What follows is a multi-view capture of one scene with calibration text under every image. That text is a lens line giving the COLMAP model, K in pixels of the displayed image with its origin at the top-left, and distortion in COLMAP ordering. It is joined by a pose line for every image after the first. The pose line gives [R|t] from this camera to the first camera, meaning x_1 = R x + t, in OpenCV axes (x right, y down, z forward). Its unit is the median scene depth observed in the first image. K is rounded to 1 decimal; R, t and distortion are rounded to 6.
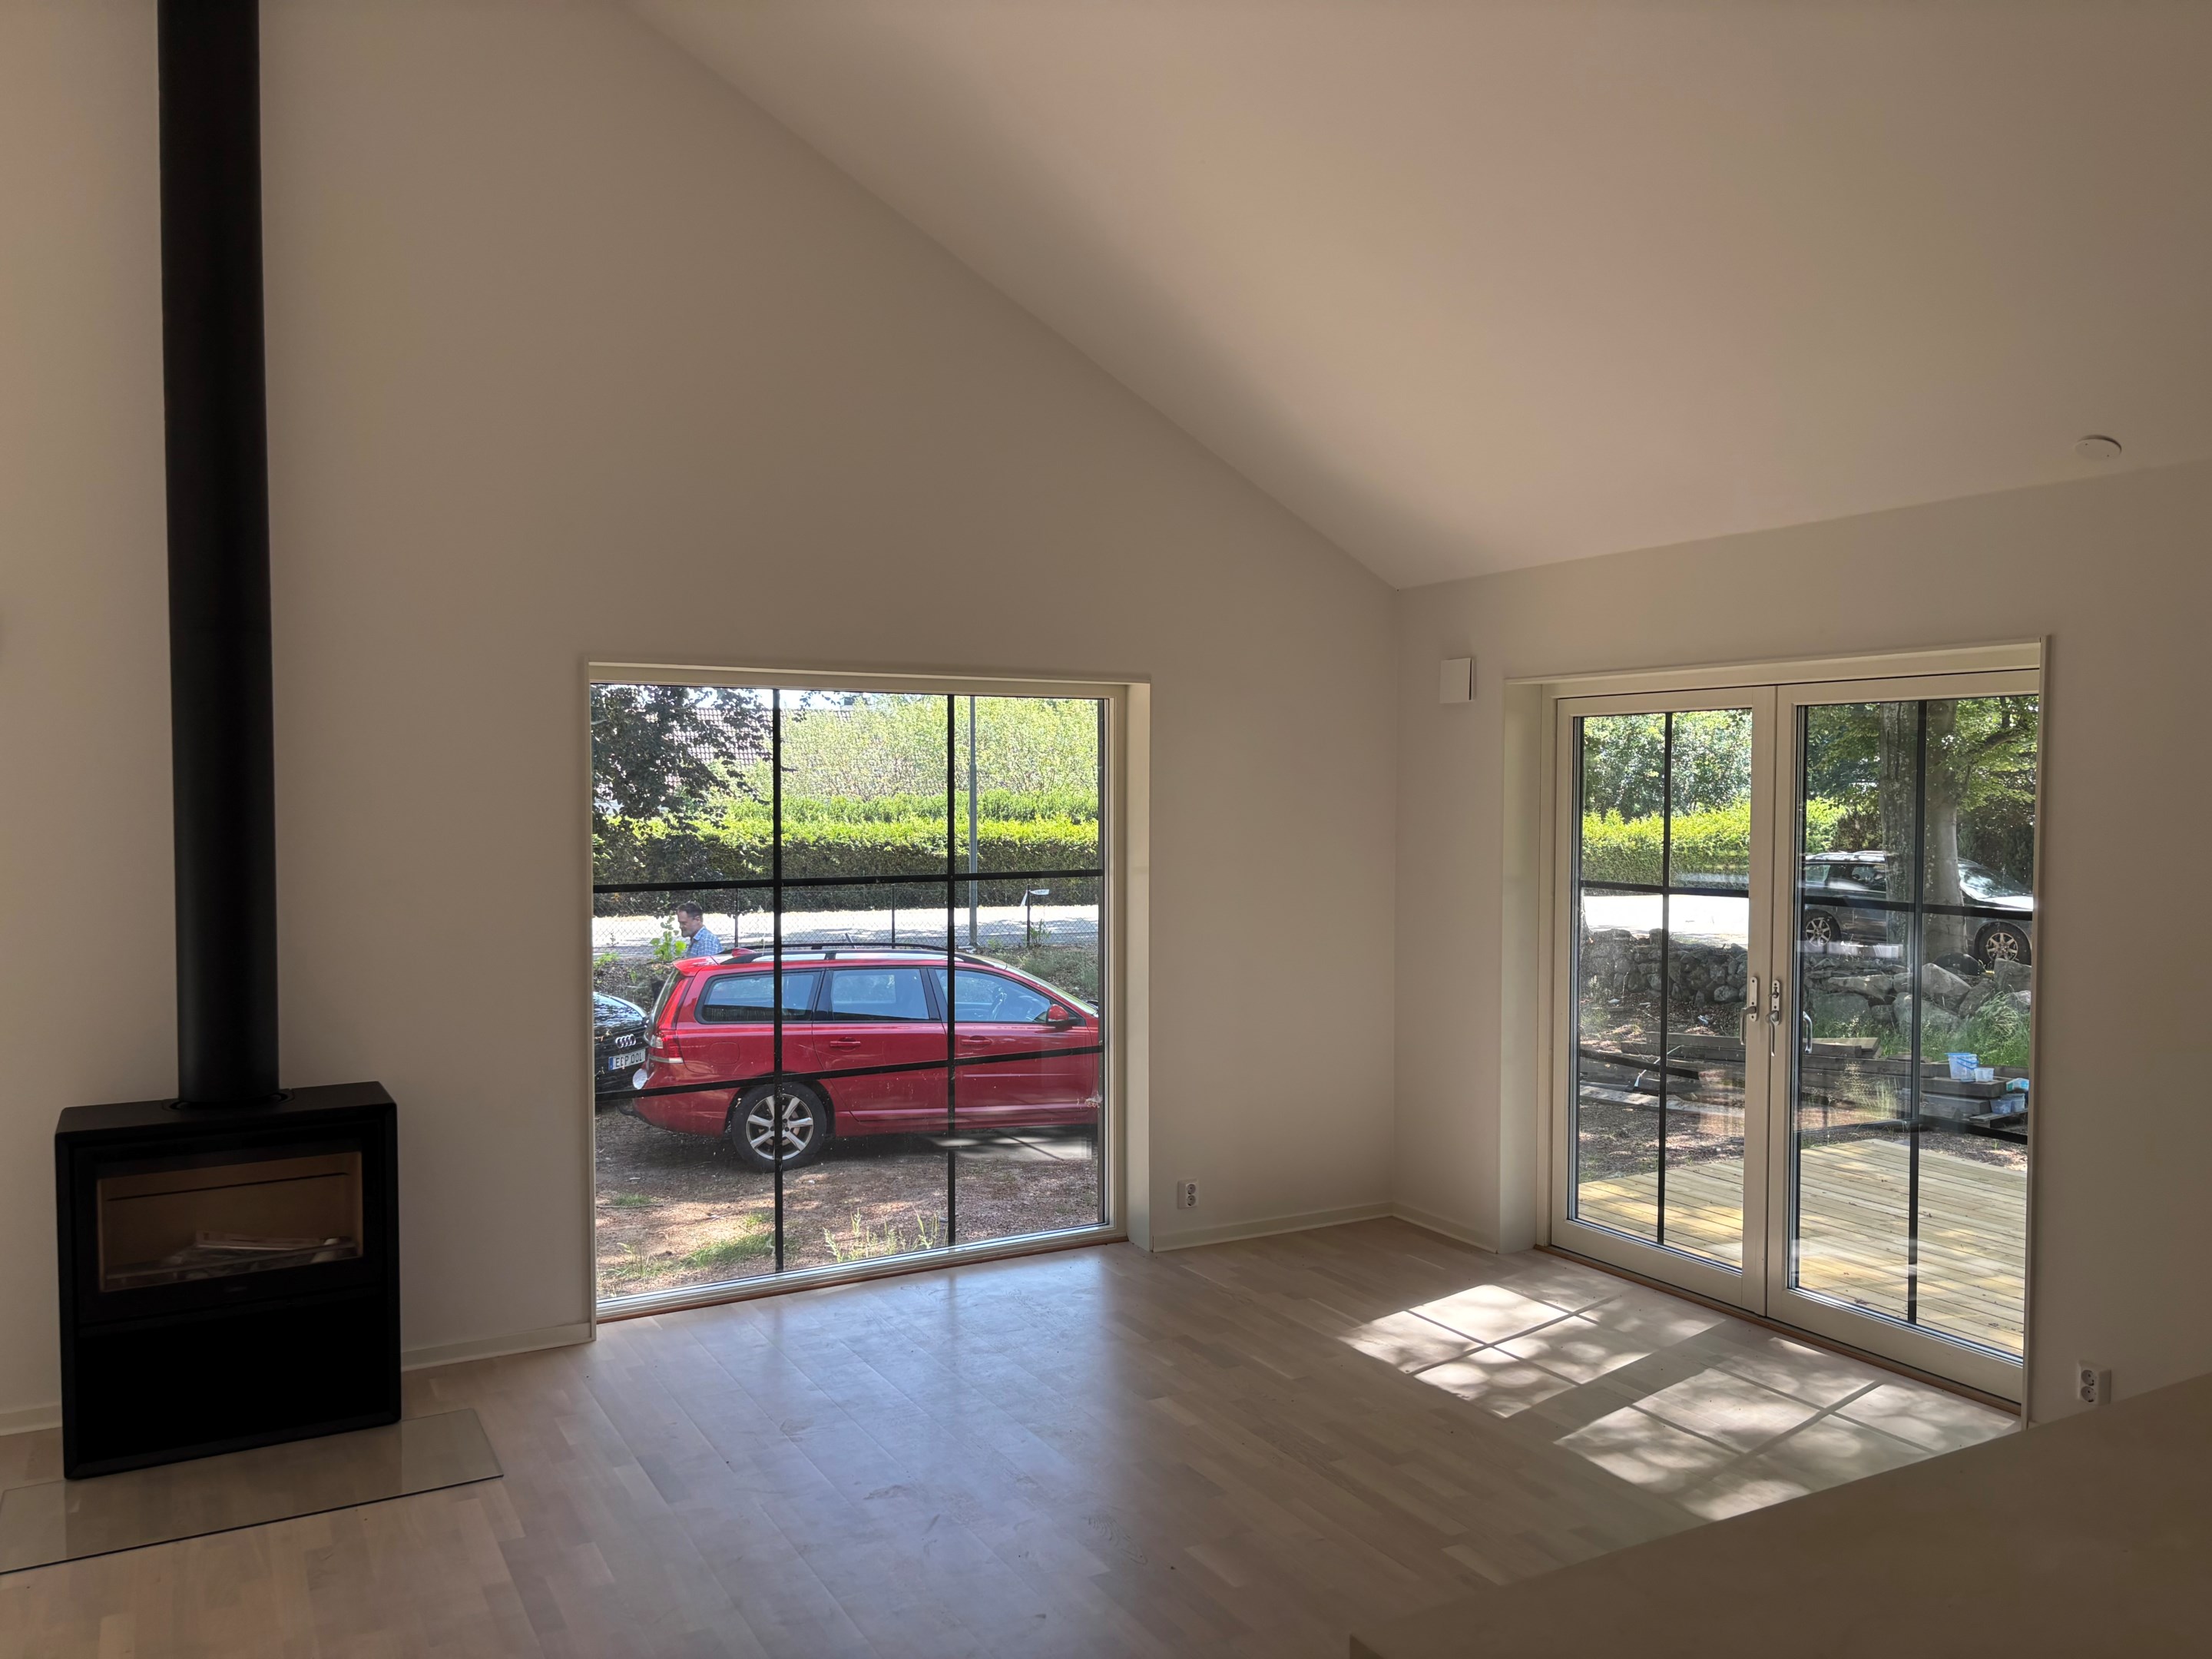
lens RADIAL K [[1665.4, 0, 1112.8], [0, 1665.4, 845.2], [0, 0, 1]] dist [0.055545, -0.051809]
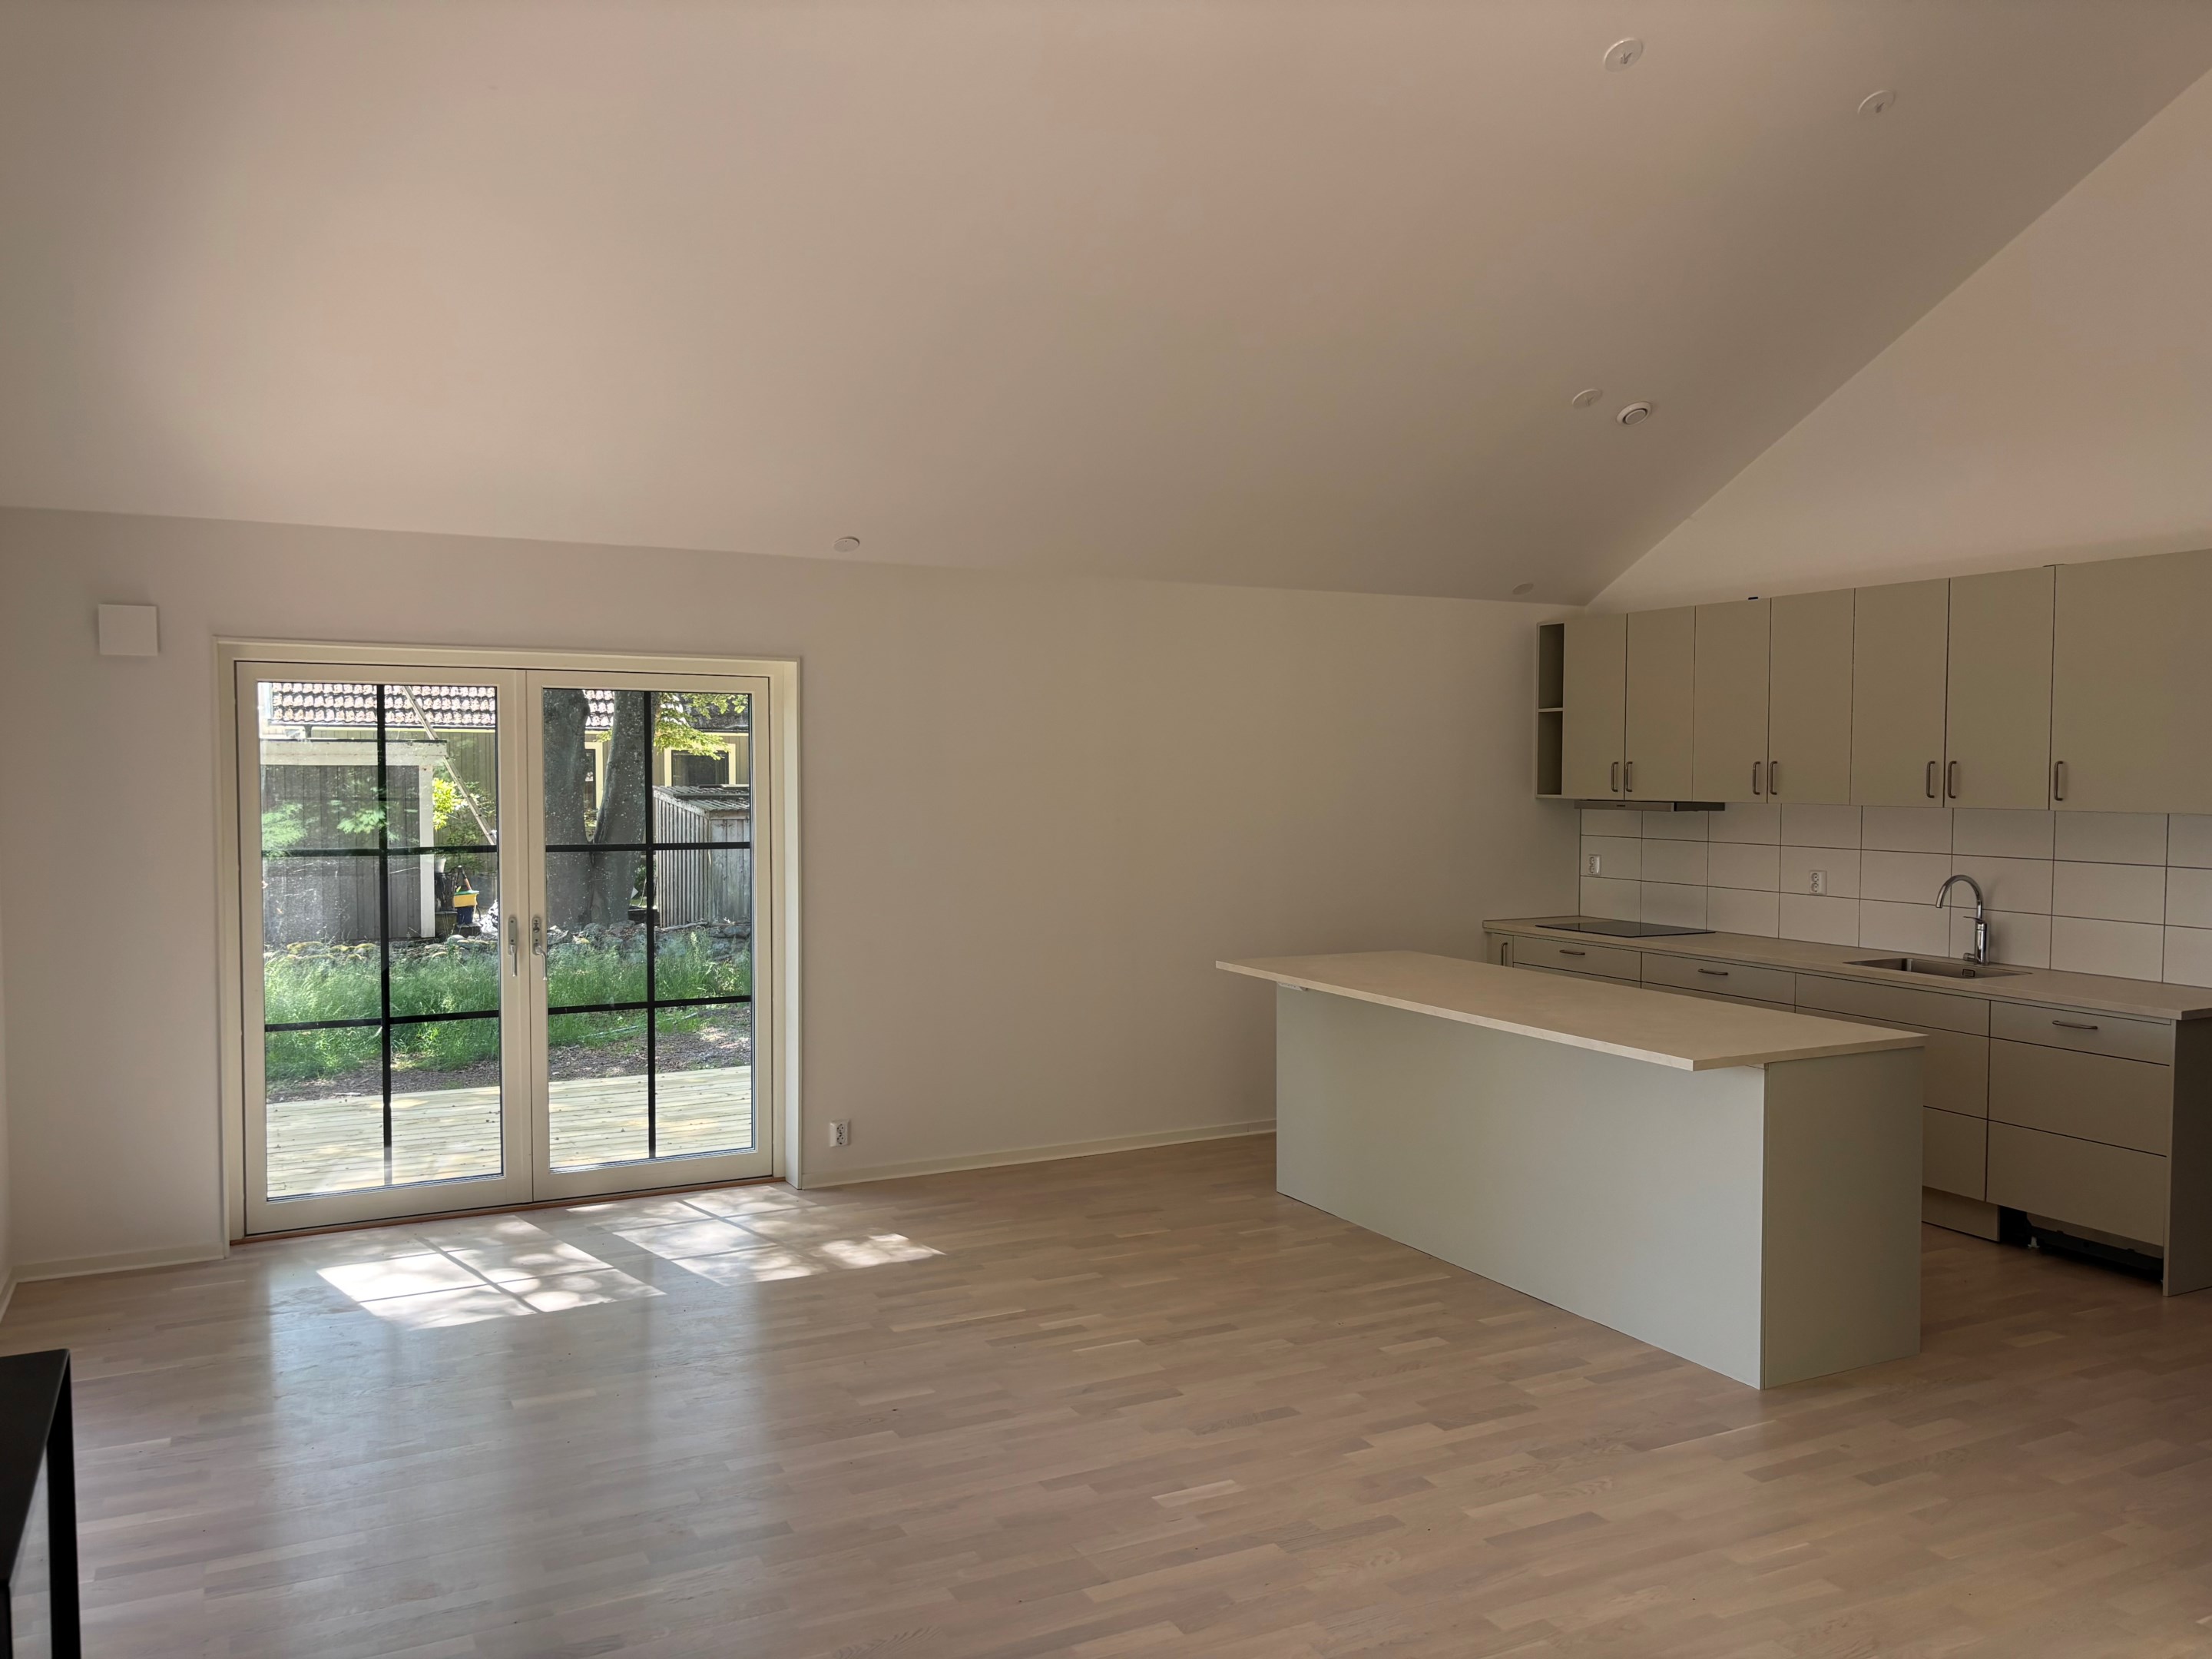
lens RADIAL K [[1665.4, 0, 1112.8], [0, 1665.4, 845.2], [0, 0, 1]] dist [0.055545, -0.051809]
pose [[0.041713, -0.047826, 0.997984, -0.729405], [0.029853, 0.998467, 0.046601, -0.013638], [-0.998684, 0.027849, 0.043076, 0.506112]]
